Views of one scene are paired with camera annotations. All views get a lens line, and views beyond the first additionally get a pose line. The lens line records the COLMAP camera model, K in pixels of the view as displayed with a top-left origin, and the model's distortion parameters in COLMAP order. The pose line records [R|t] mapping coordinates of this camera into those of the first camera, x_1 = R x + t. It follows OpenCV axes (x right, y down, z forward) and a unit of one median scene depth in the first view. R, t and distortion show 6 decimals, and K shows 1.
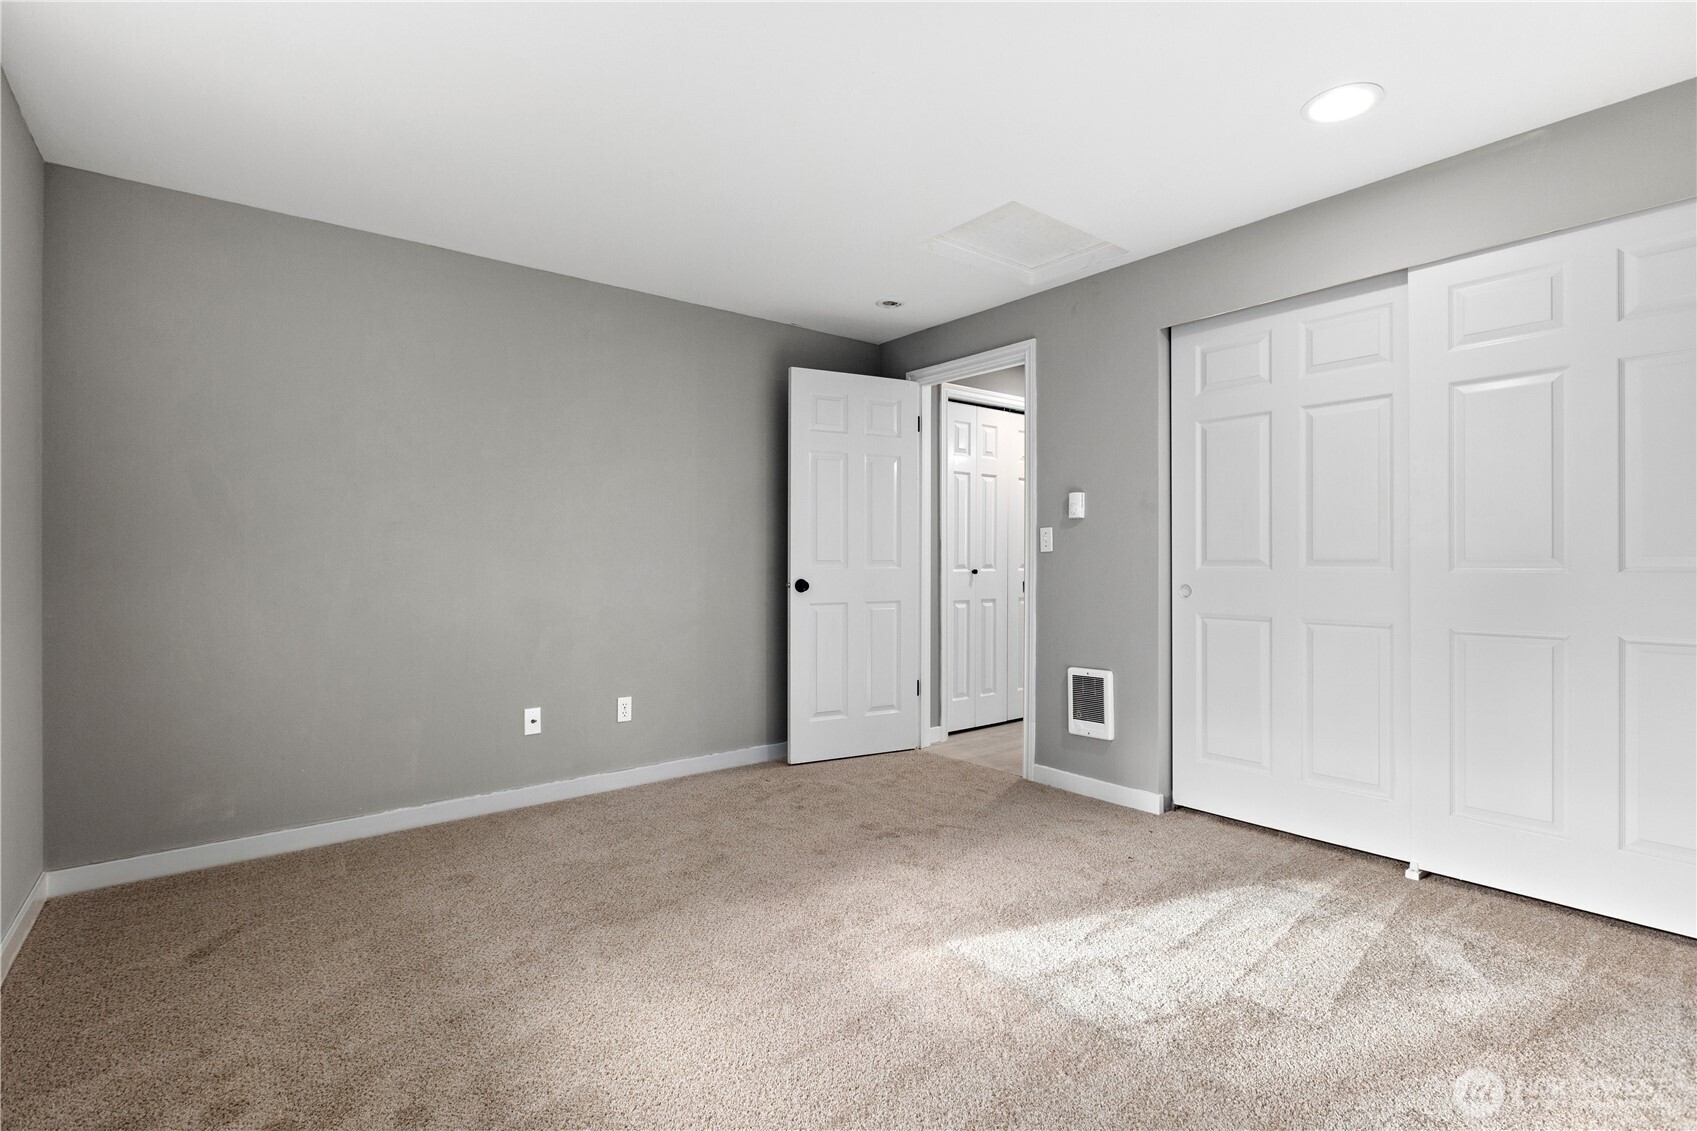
lens RADIAL K [[791.2, 0, 849.1], [0, 791.2, 560.8], [0, 0, 1]] dist [-0.010607, -0.000491]
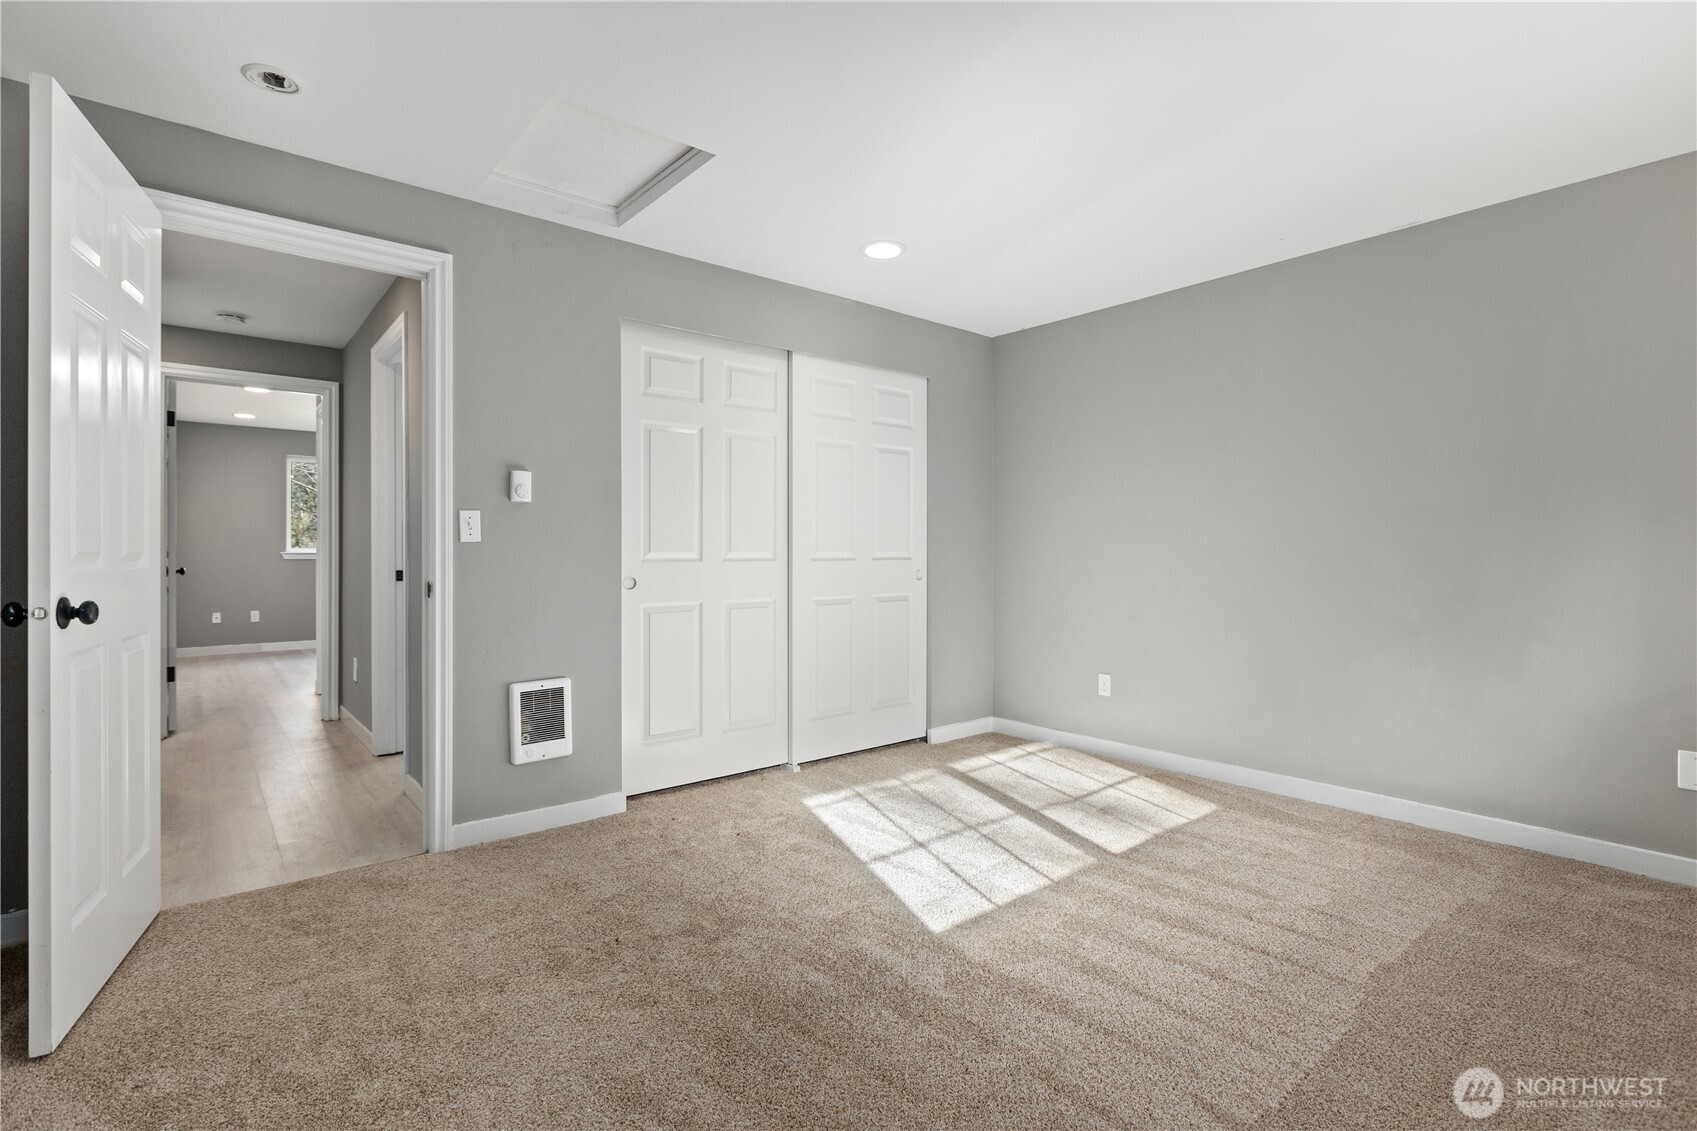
lens RADIAL K [[791.2, 0, 855.8], [0, 791.2, 561.1], [0, 0, 1]] dist [-0.010607, -0.000491]
pose [[-0.031193, -0.006878, 0.999490, -0.552375], [-0.000798, 0.999976, 0.006856, 0.001682], [-0.999513, -0.000584, -0.031198, 0.683755]]
